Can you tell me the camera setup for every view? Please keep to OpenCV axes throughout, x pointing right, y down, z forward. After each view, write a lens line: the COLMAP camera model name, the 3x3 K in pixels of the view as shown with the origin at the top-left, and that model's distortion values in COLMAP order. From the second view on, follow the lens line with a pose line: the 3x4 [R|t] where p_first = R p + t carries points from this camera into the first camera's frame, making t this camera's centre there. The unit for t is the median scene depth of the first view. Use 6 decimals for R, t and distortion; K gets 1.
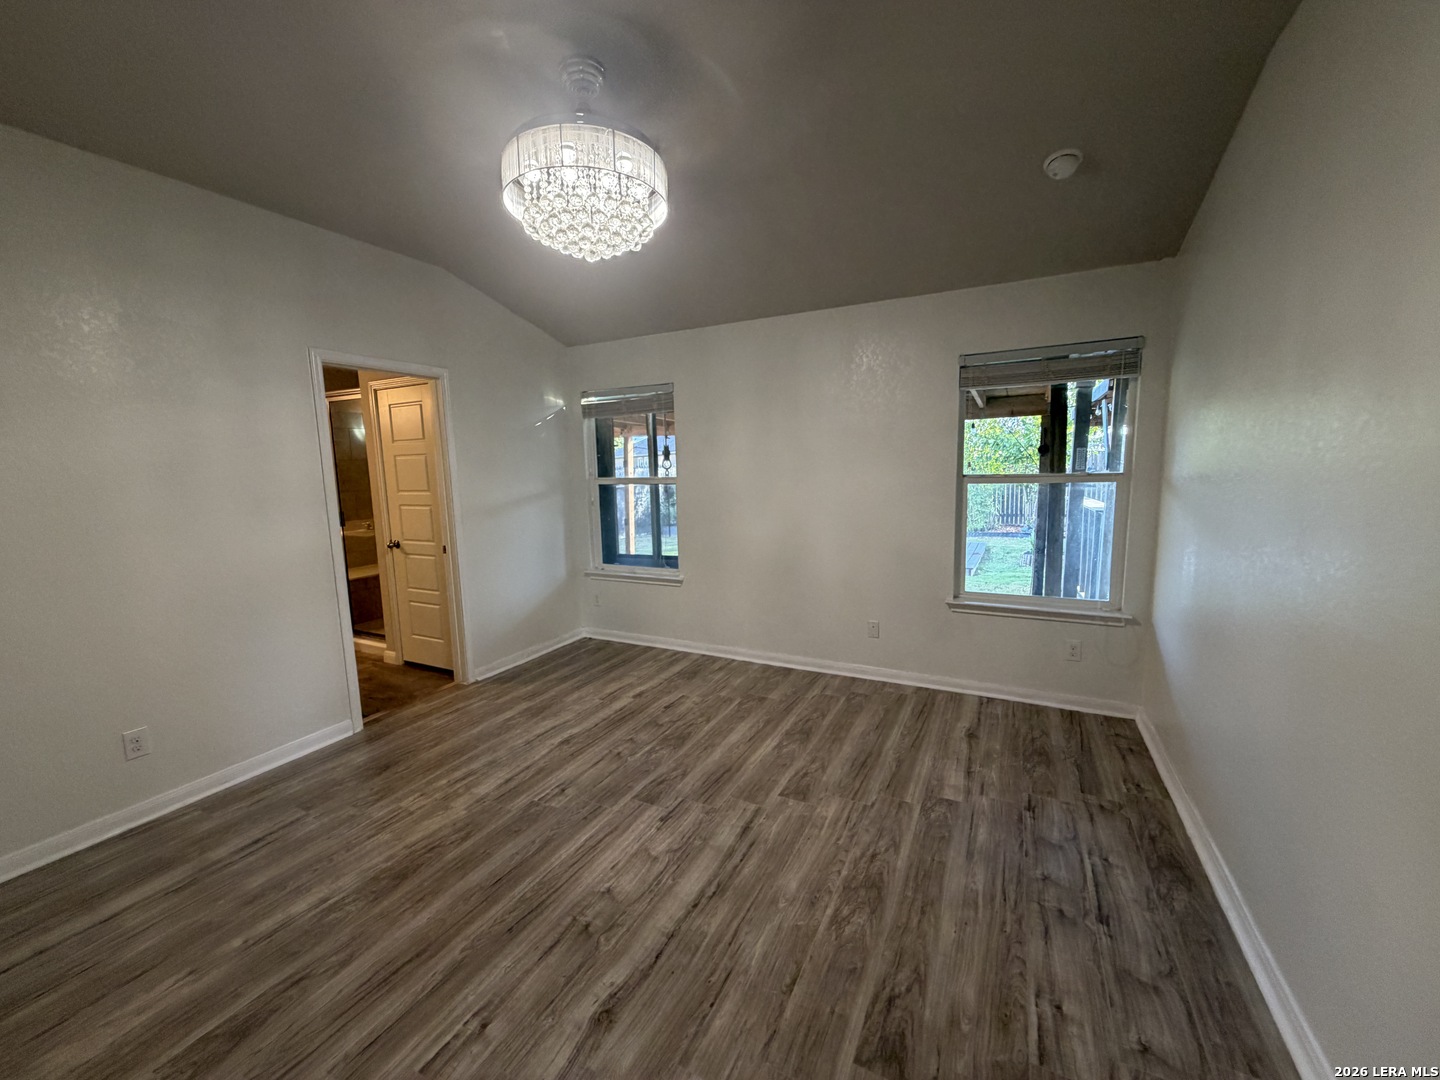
lens RADIAL K [[574.0, 0, 718.9], [0, 574.0, 539.8], [0, 0, 1]] dist [-0.000984, 0.000360]
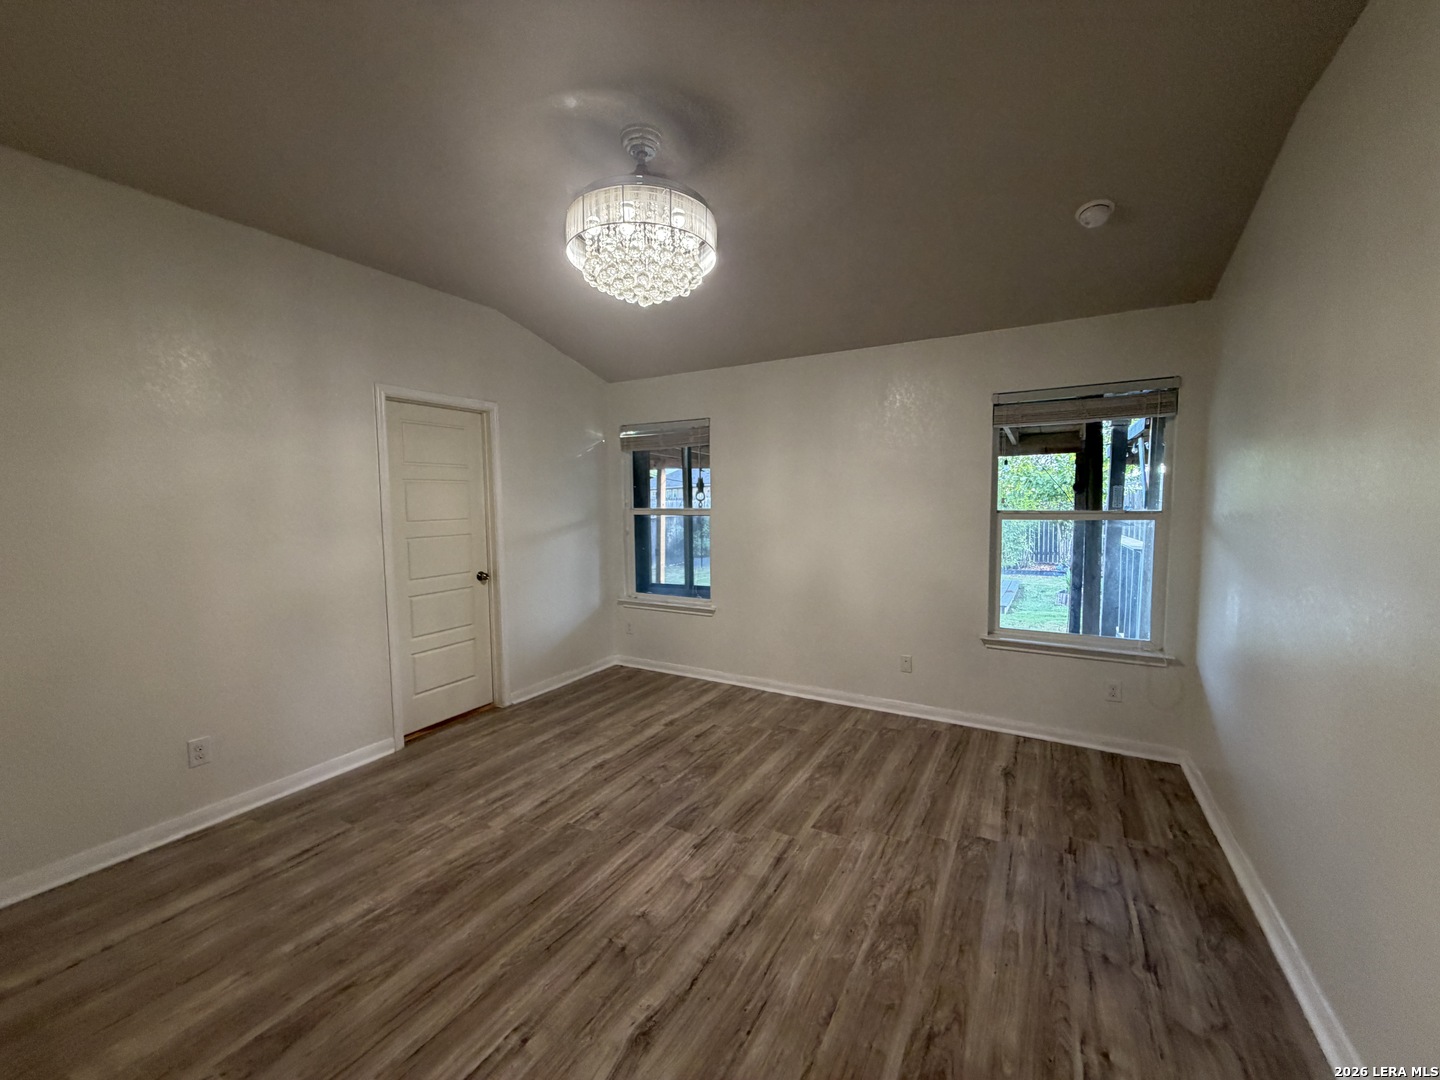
lens RADIAL K [[574.0, 0, 718.9], [0, 574.0, 539.8], [0, 0, 1]] dist [-0.000984, 0.000360]
pose [[0.998787, 0.017784, -0.045910, -0.020438], [-0.020366, 0.998200, -0.056401, 0.006183], [0.044824, 0.057268, 0.997352, -0.030613]]
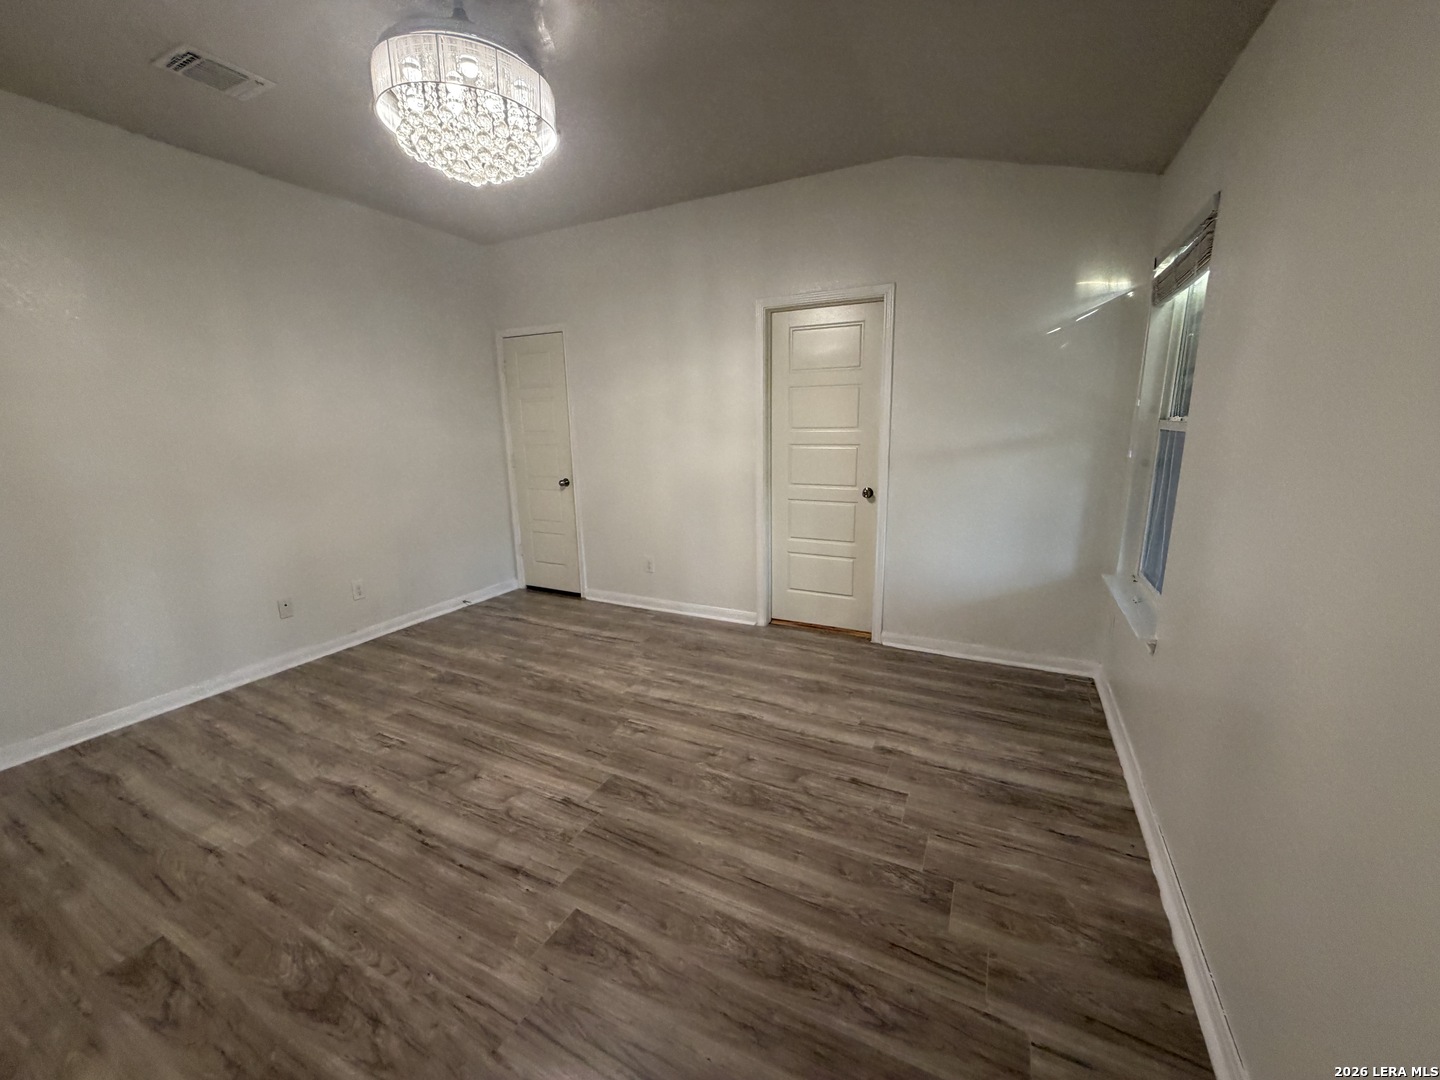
lens RADIAL K [[574.0, 0, 718.9], [0, 574.0, 539.8], [0, 0, 1]] dist [-0.000984, 0.000360]
pose [[0.006901, 0.229411, -0.973305, 0.668887], [-0.114558, 0.967102, 0.227136, -0.140300], [0.993393, 0.109932, 0.032955, 1.123383]]
